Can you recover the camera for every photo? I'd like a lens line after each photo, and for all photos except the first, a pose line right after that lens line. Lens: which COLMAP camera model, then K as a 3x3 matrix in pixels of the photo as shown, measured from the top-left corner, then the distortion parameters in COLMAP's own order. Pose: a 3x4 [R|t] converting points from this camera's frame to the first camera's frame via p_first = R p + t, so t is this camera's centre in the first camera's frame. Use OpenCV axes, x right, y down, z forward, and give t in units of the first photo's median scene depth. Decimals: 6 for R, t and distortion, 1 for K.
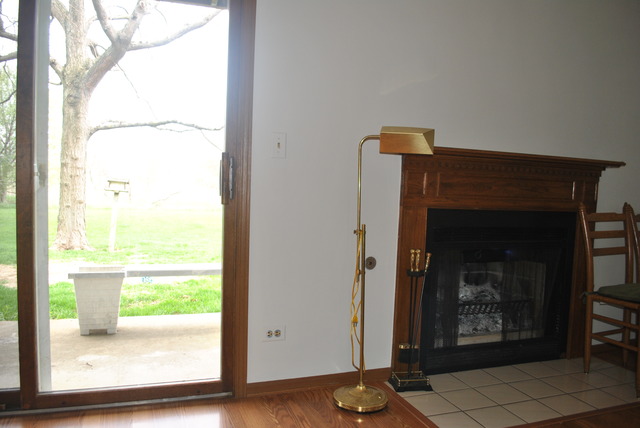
lens RADIAL K [[508.8, 0, 321.7], [0, 508.8, 216.4], [0, 0, 1]] dist [-0.074632, 0.008814]
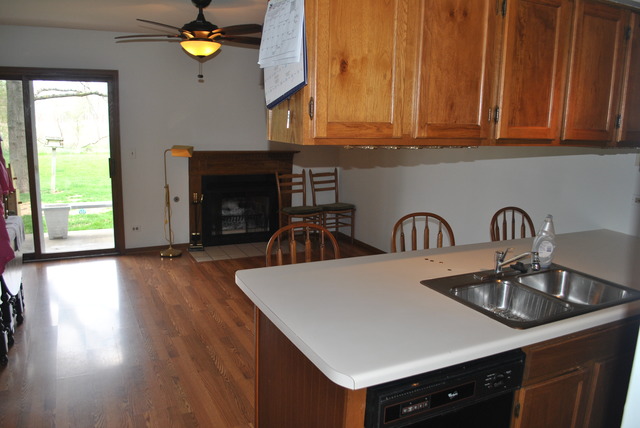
lens RADIAL K [[508.8, 0, 315.8], [0, 508.8, 213.3], [0, 0, 1]] dist [-0.074632, 0.008814]
pose [[0.994211, -0.028246, 0.103663, 0.429884], [0.014703, 0.991516, 0.129152, -0.121738], [-0.106432, -0.126880, 0.986192, -1.234030]]
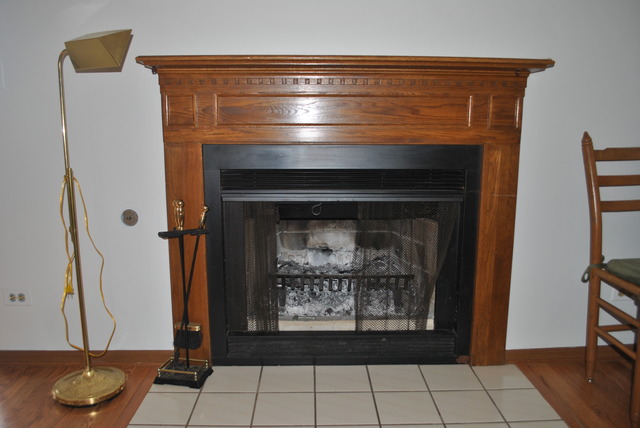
lens RADIAL K [[508.8, 0, 318.1], [0, 508.8, 218.8], [0, 0, 1]] dist [-0.074632, 0.008814]
pose [[0.945029, 0.023626, -0.326131, 0.532365], [0.012913, 0.993912, 0.109421, 0.011519], [0.326731, -0.107618, 0.938970, 0.319326]]
